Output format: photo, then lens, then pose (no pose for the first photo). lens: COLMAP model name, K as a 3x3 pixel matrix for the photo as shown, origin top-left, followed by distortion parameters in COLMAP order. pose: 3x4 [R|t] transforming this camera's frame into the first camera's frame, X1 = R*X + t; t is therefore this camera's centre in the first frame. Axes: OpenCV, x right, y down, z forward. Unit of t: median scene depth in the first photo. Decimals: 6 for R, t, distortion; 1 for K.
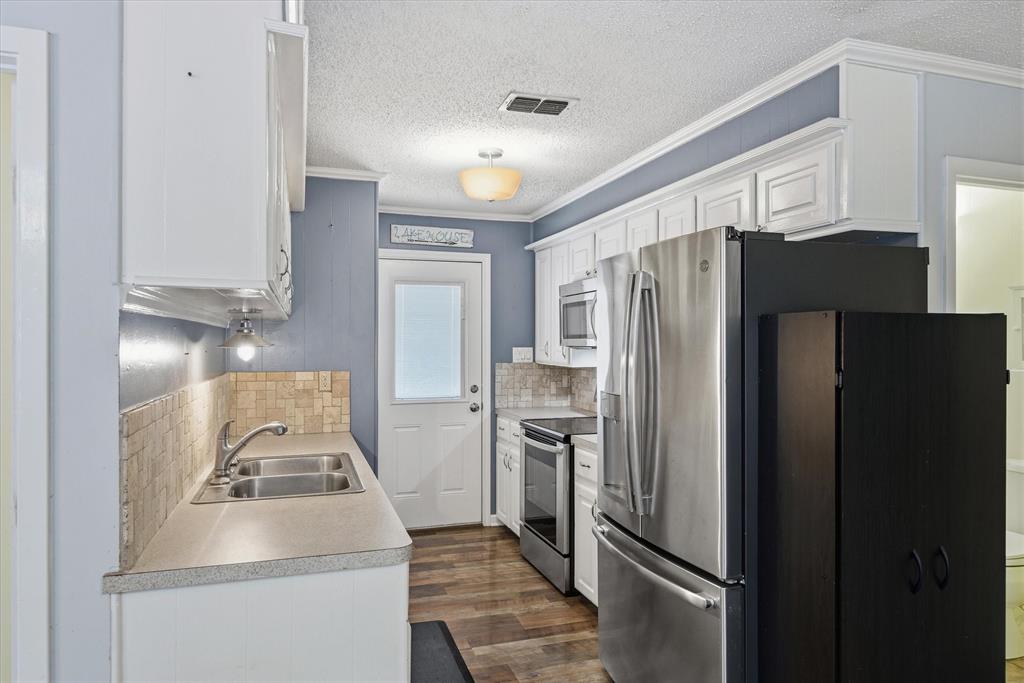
lens RADIAL K [[647.2, 0, 516.2], [0, 647.2, 342.6], [0, 0, 1]] dist [0.022562, -0.003071]
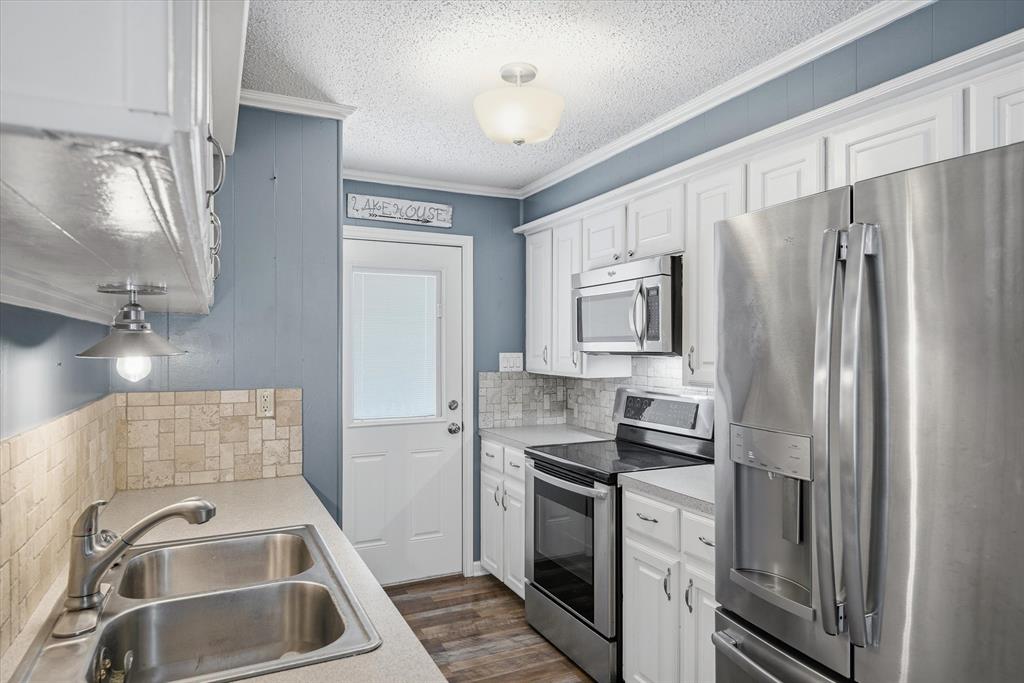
lens RADIAL K [[618.2, 0, 514.6], [0, 618.2, 345.5], [0, 0, 1]] dist [0.006147, -0.006592]
pose [[0.991328, -0.000158, 0.131409, -0.115810], [0.000378, 0.999999, -0.001648, -0.000744], [-0.131408, 0.001684, 0.991327, 0.305650]]
